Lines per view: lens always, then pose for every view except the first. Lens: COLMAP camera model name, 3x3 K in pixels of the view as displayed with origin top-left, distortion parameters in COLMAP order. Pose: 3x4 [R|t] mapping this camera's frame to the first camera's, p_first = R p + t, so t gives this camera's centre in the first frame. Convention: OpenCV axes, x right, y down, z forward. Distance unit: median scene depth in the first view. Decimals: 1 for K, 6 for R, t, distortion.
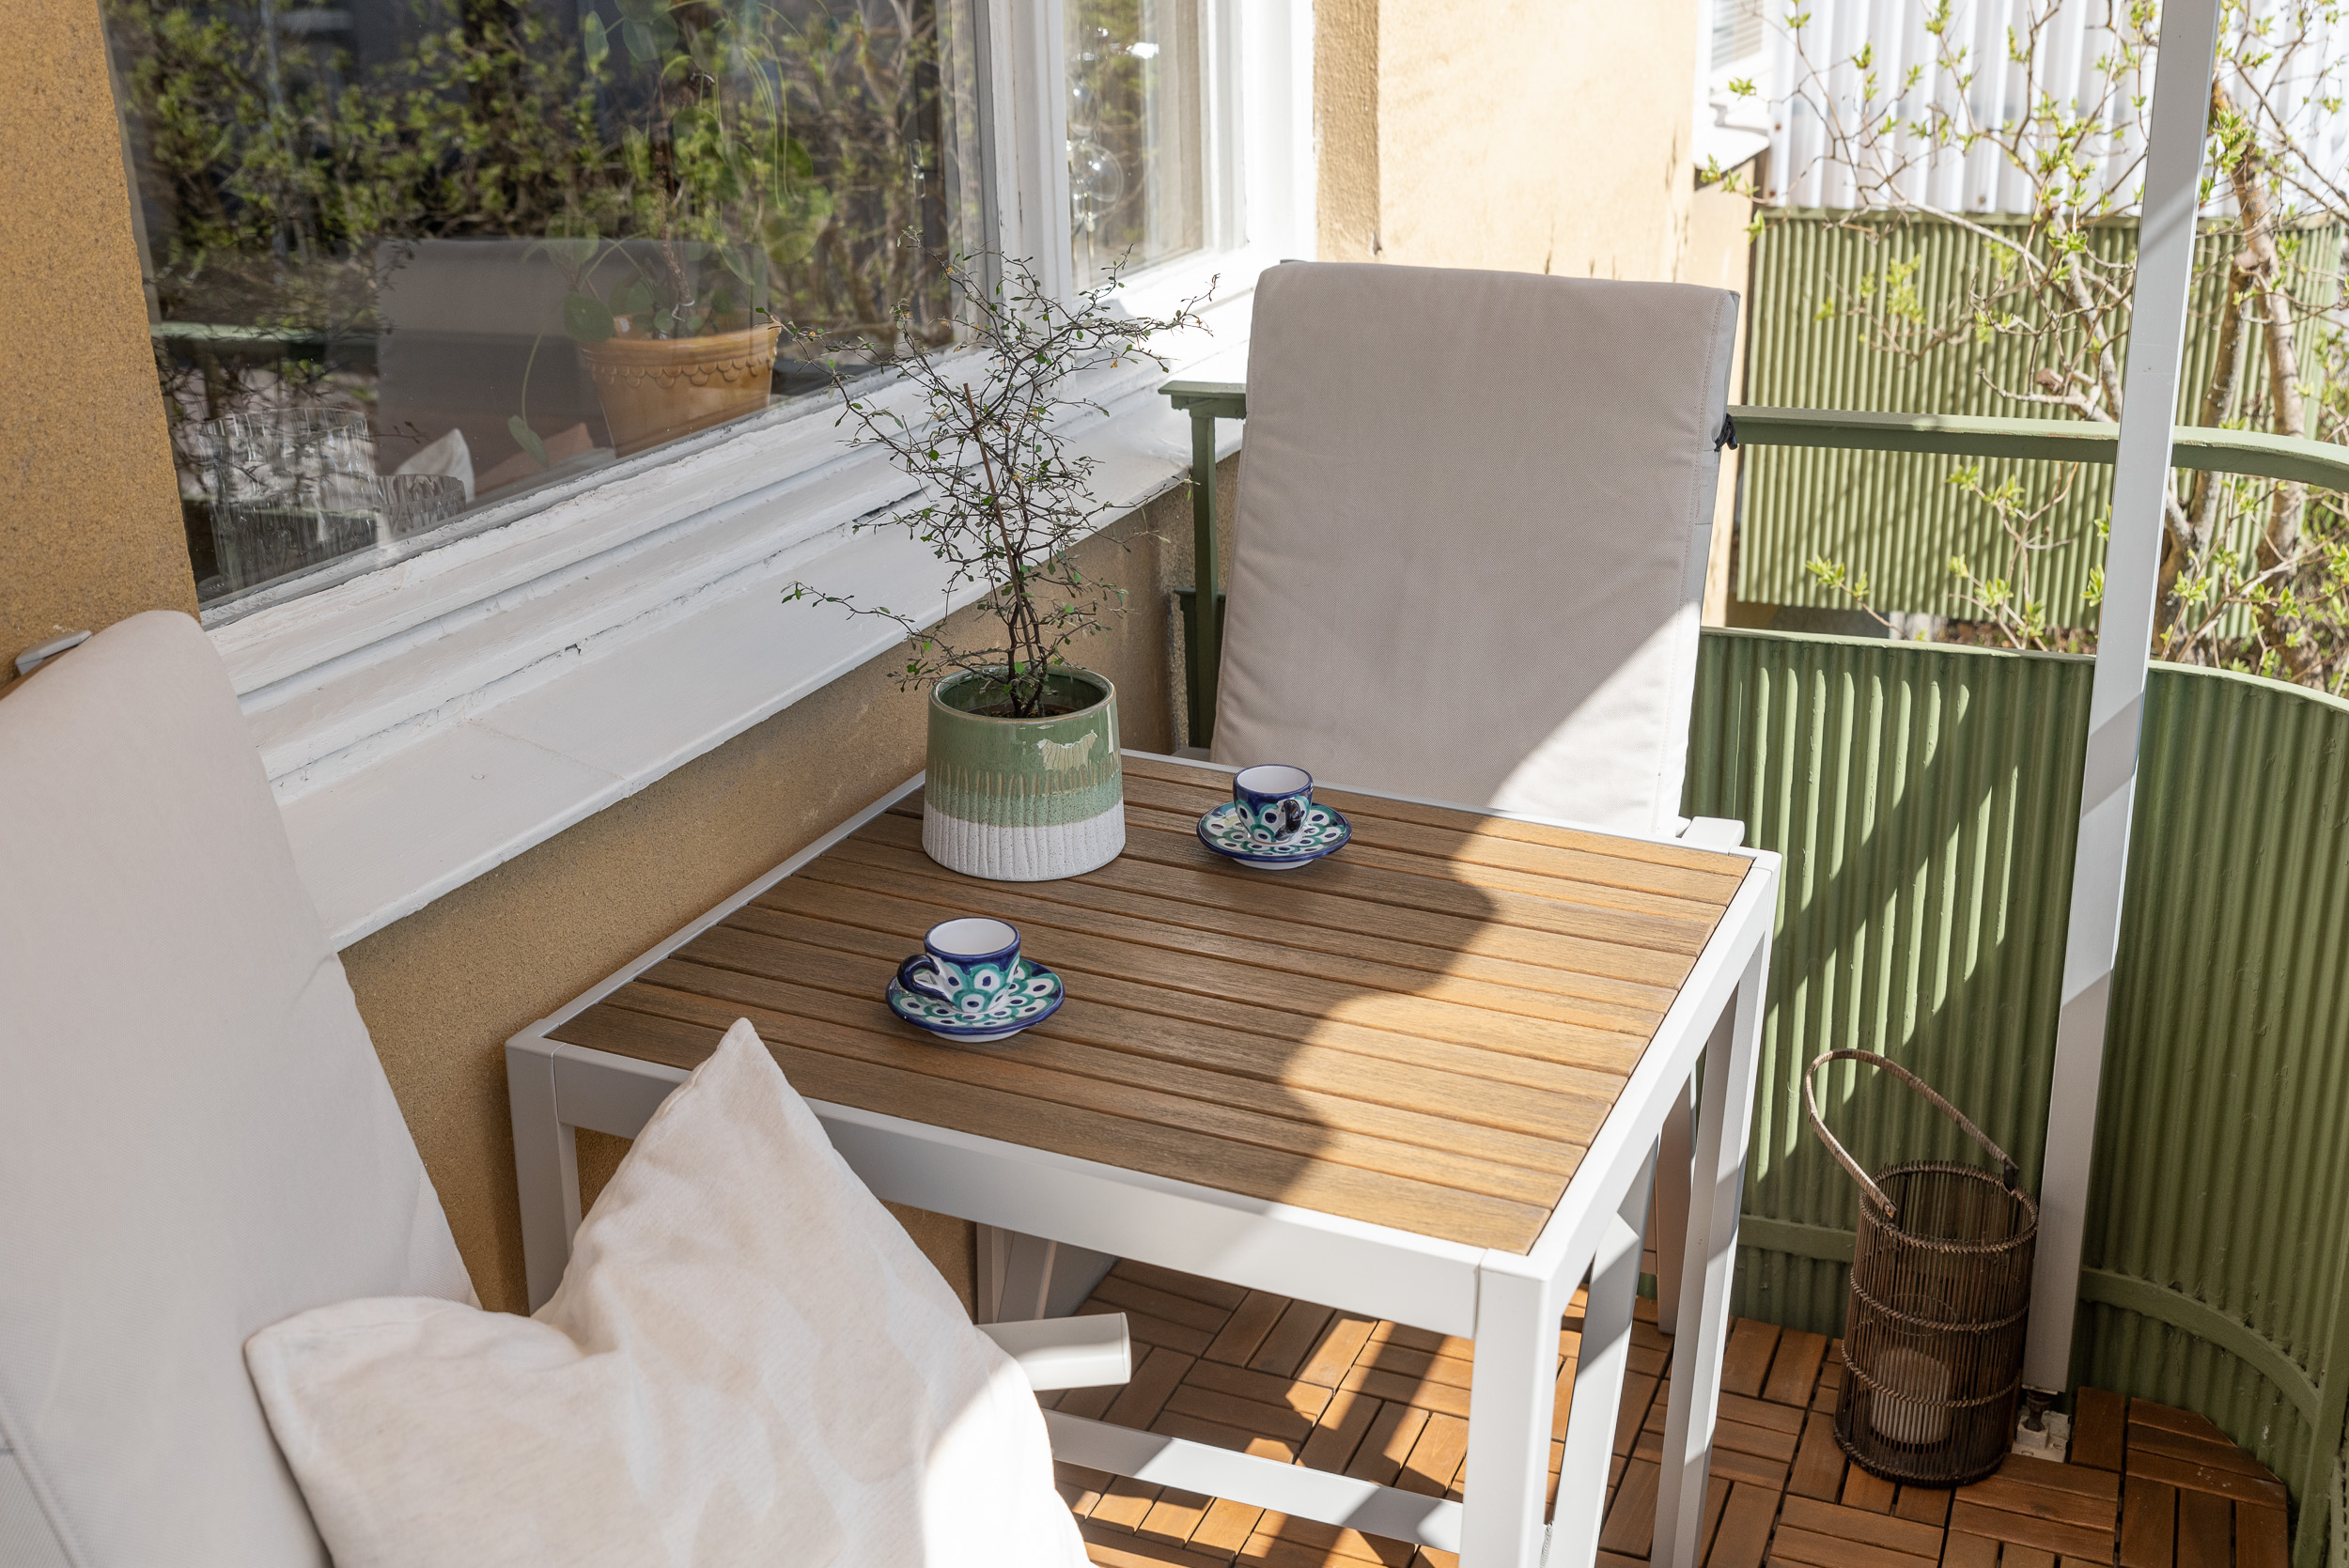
lens RADIAL K [[2499.5, 0, 1174.5], [0, 2499.5, 784.0], [0, 0, 1]] dist [0.002020, 0.014003]
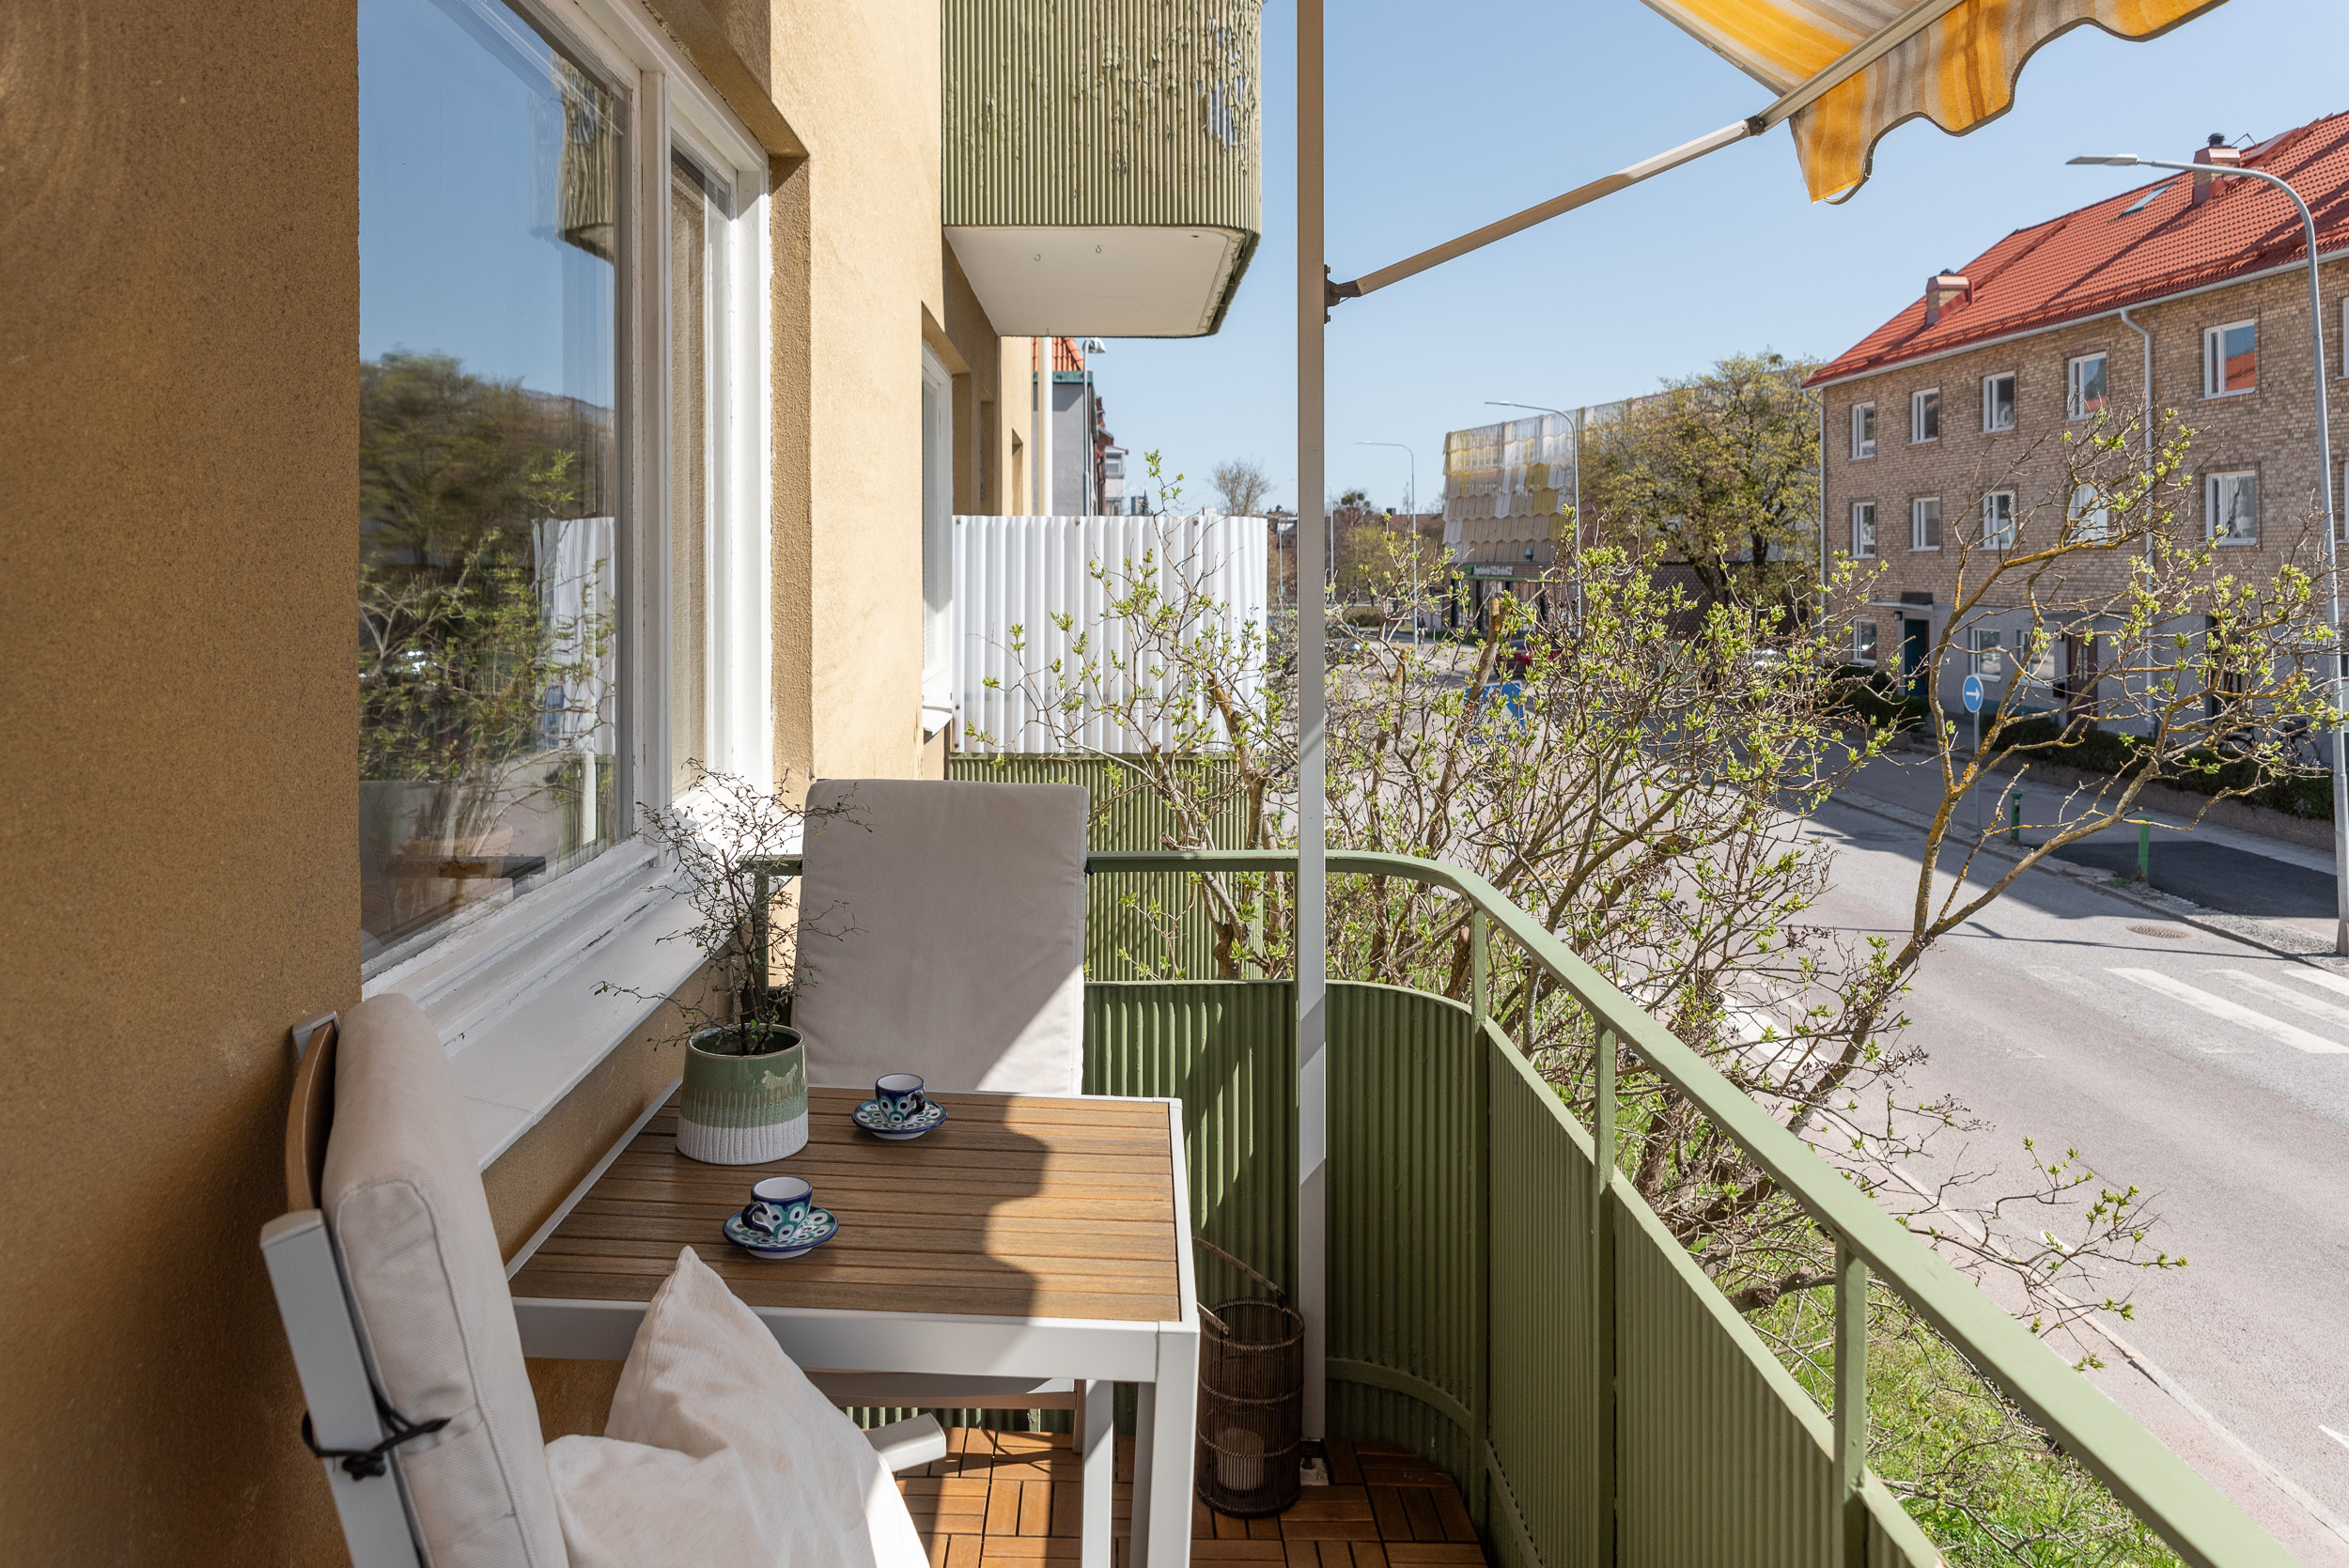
lens RADIAL K [[1578.1, 0, 1168.6], [0, 1578.1, 565.4], [0, 0, 1]] dist [-0.000061, -0.001264]
pose [[0.924064, 0.021223, 0.381649, -0.160738], [0.110498, 0.940996, -0.319869, 0.023836], [-0.365919, 0.337751, 0.867195, -0.066712]]
